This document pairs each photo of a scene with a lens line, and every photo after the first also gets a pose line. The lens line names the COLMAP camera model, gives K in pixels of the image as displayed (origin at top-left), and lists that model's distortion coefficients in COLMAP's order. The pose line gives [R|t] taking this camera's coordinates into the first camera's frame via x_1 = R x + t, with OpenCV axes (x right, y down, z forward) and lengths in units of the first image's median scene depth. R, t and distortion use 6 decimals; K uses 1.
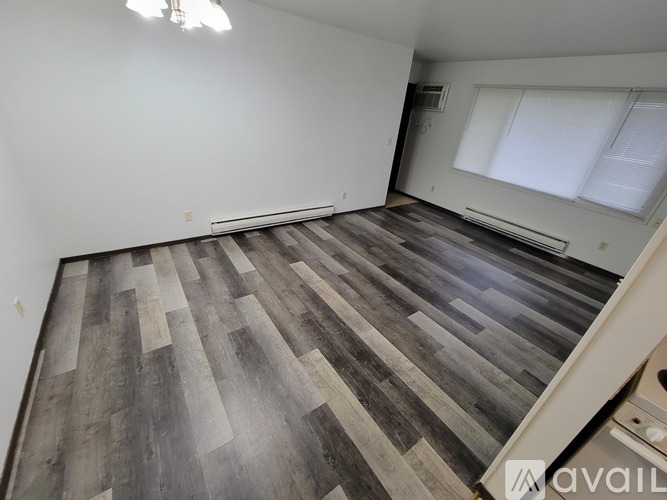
lens RADIAL K [[272.9, 0, 331.5], [0, 272.9, 246.1], [0, 0, 1]] dist [-0.001281, -0.000502]
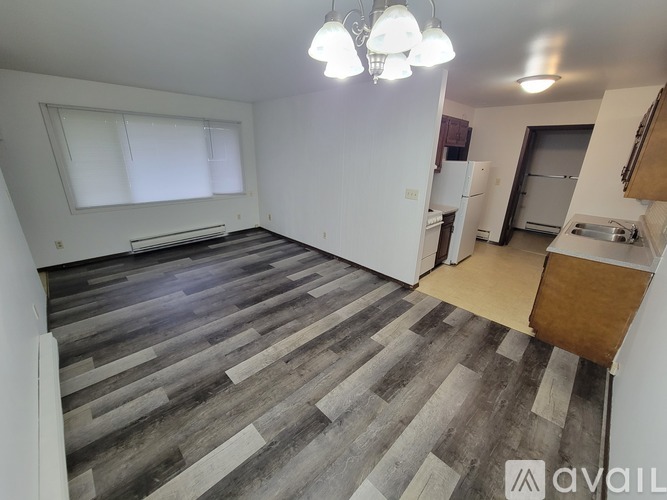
lens RADIAL K [[272.9, 0, 331.5], [0, 272.9, 246.1], [0, 0, 1]] dist [-0.001281, -0.000502]
pose [[-0.164546, -0.418112, 0.893368, -0.656120], [0.421067, 0.789267, 0.446946, -0.401884], [-0.891979, 0.449711, 0.046182, 0.618983]]
